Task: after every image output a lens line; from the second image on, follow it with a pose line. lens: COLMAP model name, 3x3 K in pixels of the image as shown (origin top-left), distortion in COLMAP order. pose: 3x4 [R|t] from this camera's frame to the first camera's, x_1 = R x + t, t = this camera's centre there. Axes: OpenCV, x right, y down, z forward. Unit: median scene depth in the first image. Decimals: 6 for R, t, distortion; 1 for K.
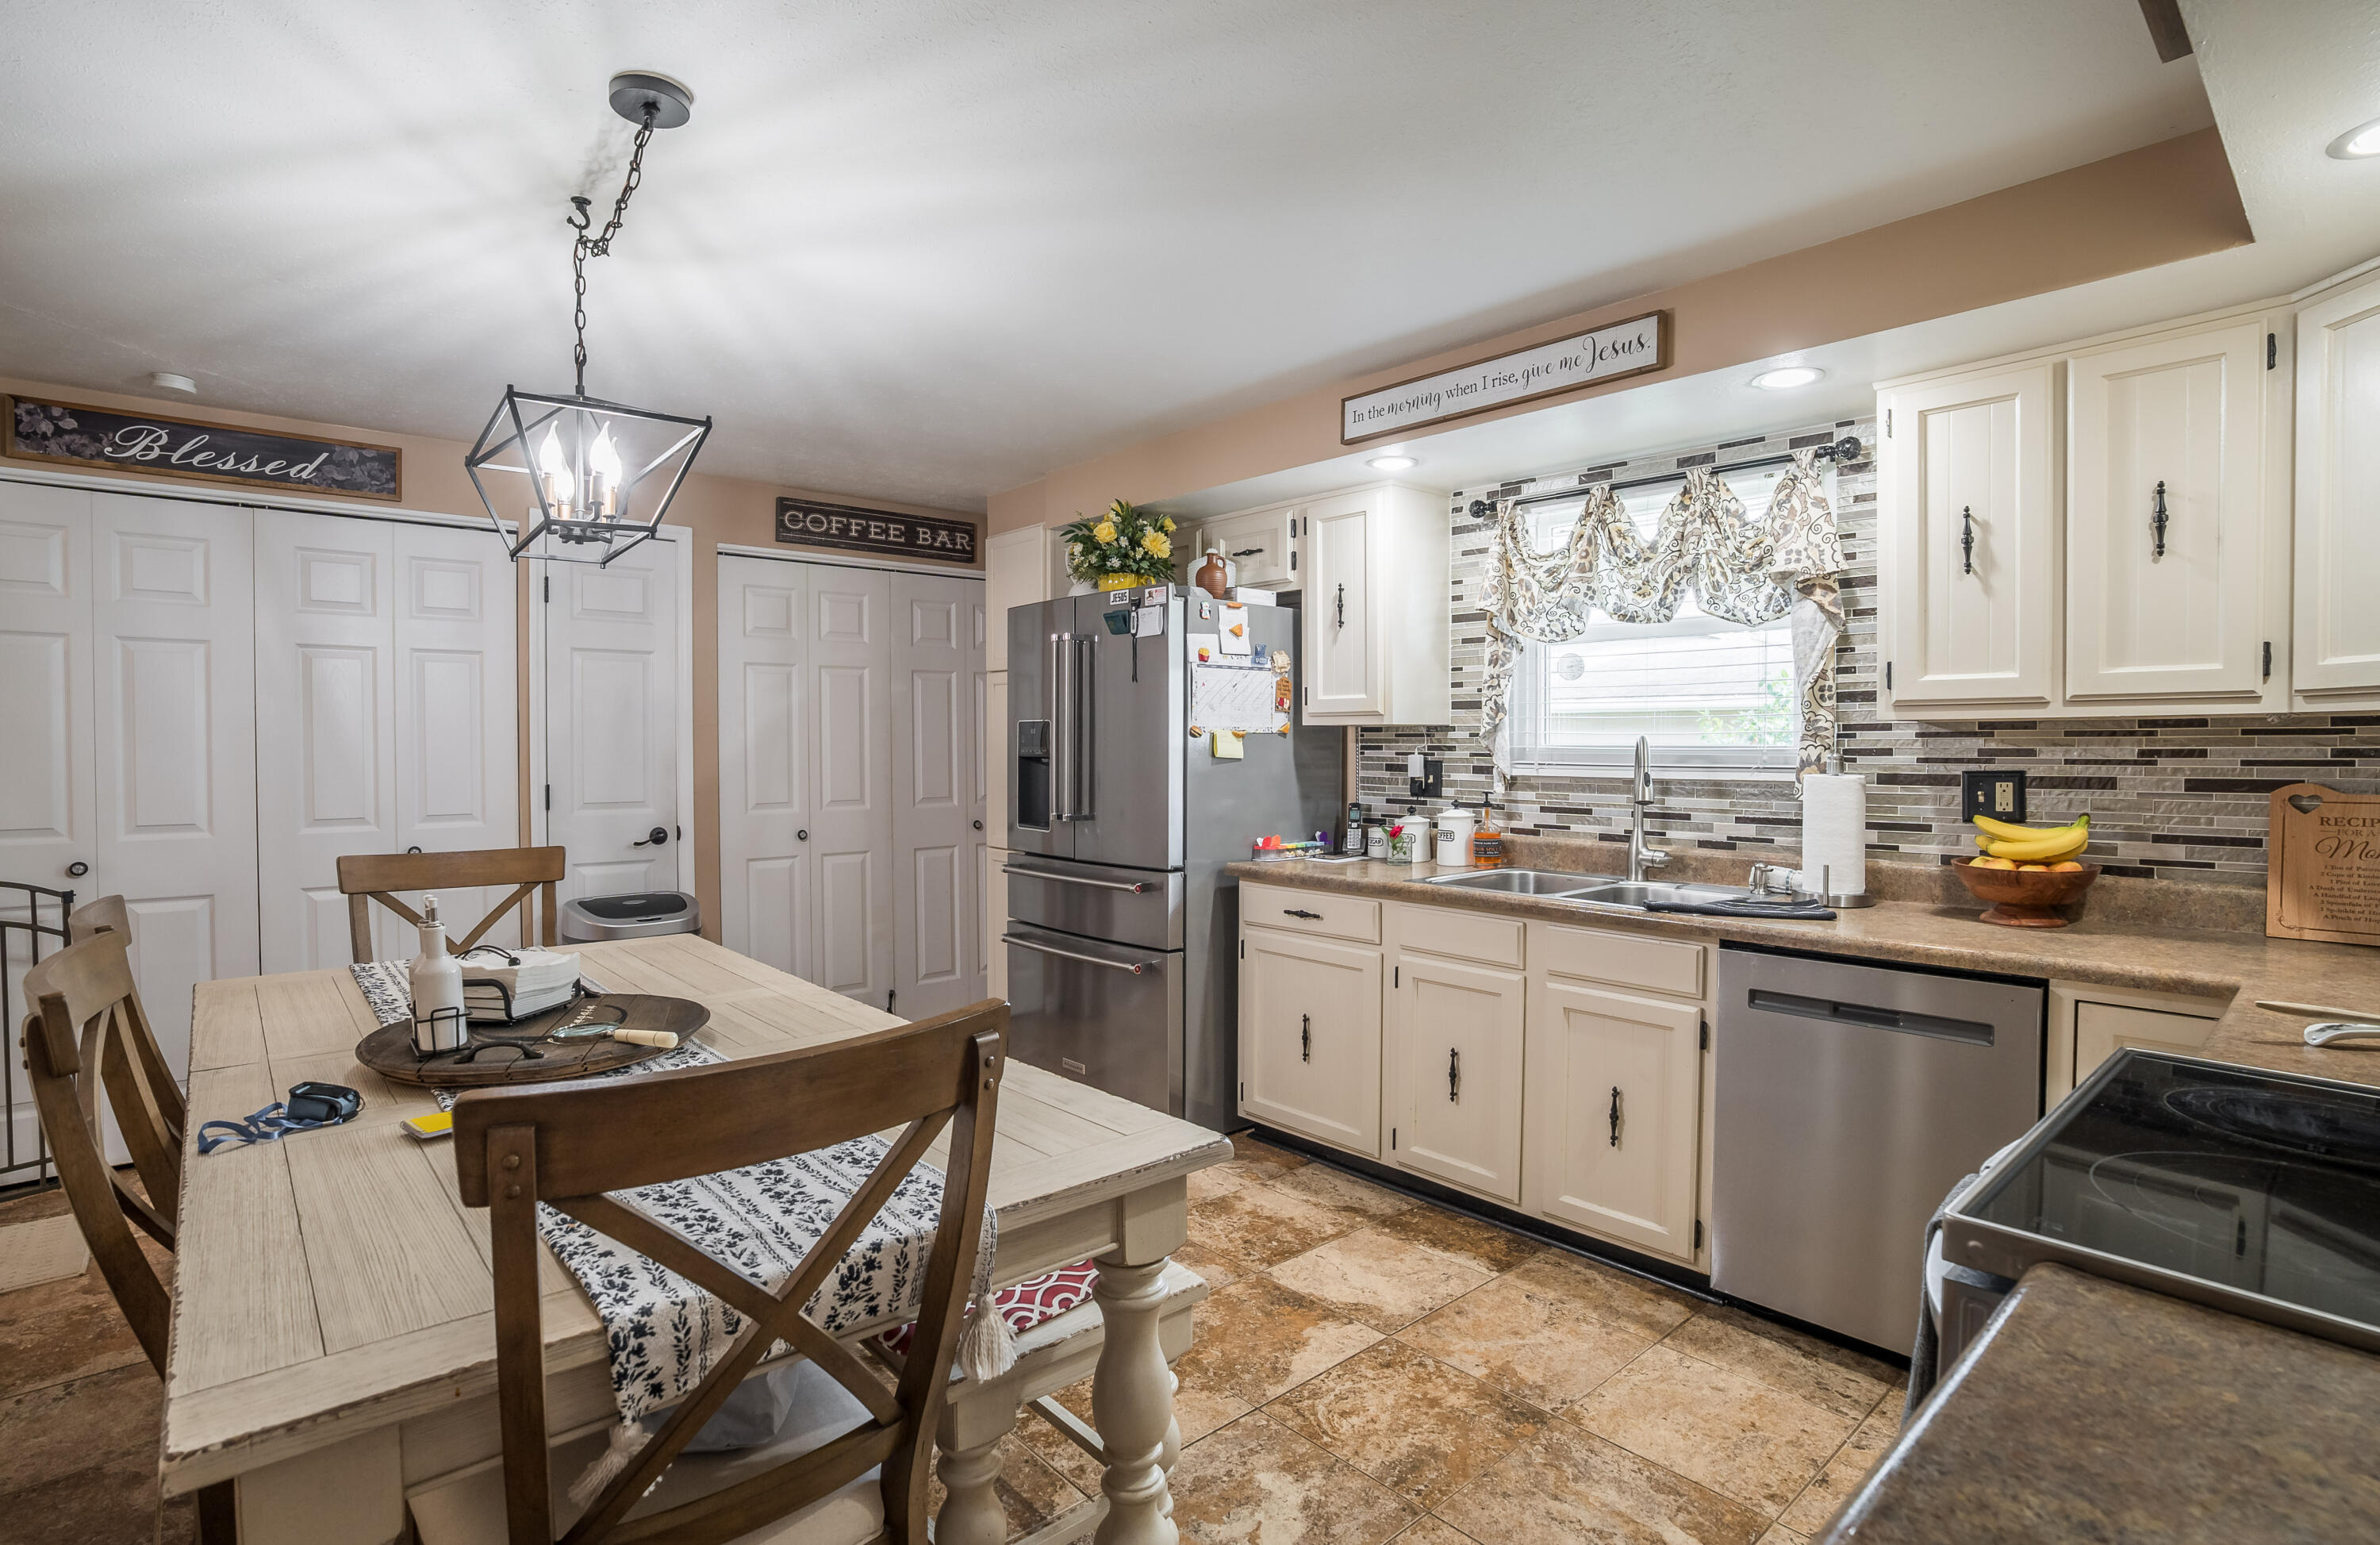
lens RADIAL K [[1118.4, 0, 1190.8], [0, 1118.4, 760.2], [0, 0, 1]] dist [-0.029712, -0.000333]
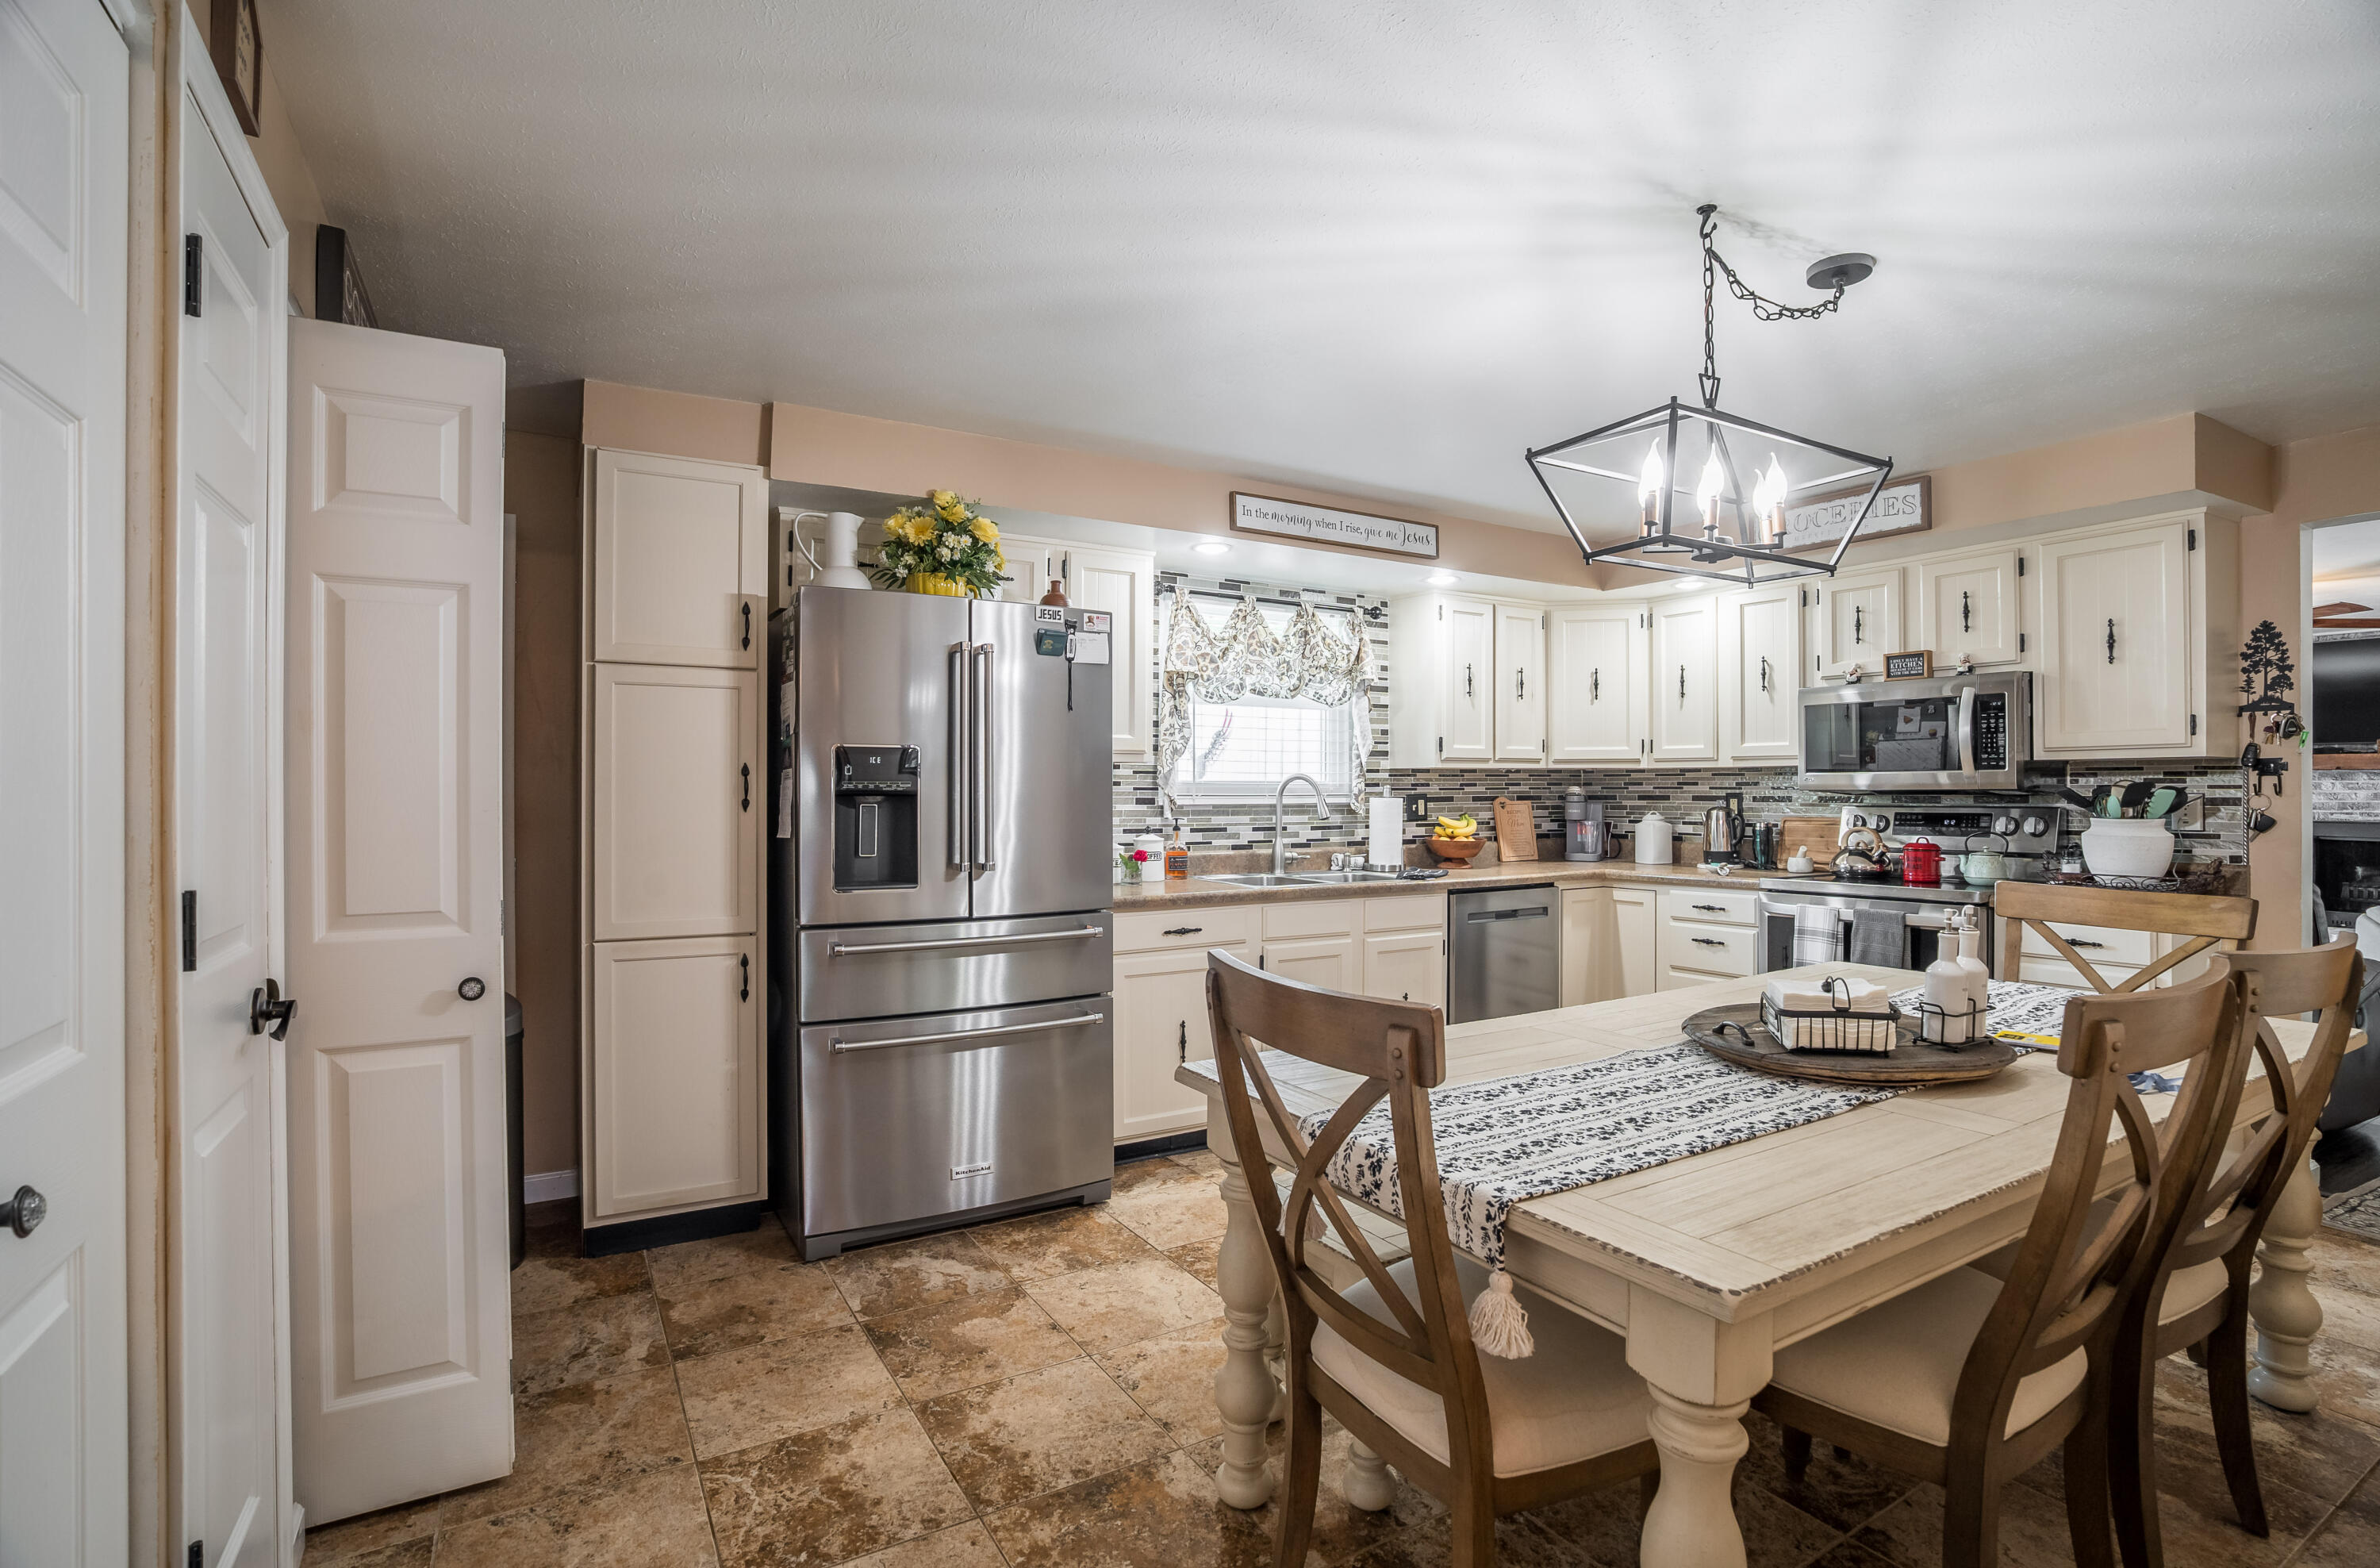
lens RADIAL K [[1086.0, 0, 1185.7], [0, 1086.0, 787.7], [0, 0, 1]] dist [-0.013361, 0.001185]
pose [[0.217894, -0.002318, 0.975970, -1.051266], [0.016007, 0.999871, -0.001199, -0.005150], [-0.975841, 0.015884, 0.217903, 0.829438]]
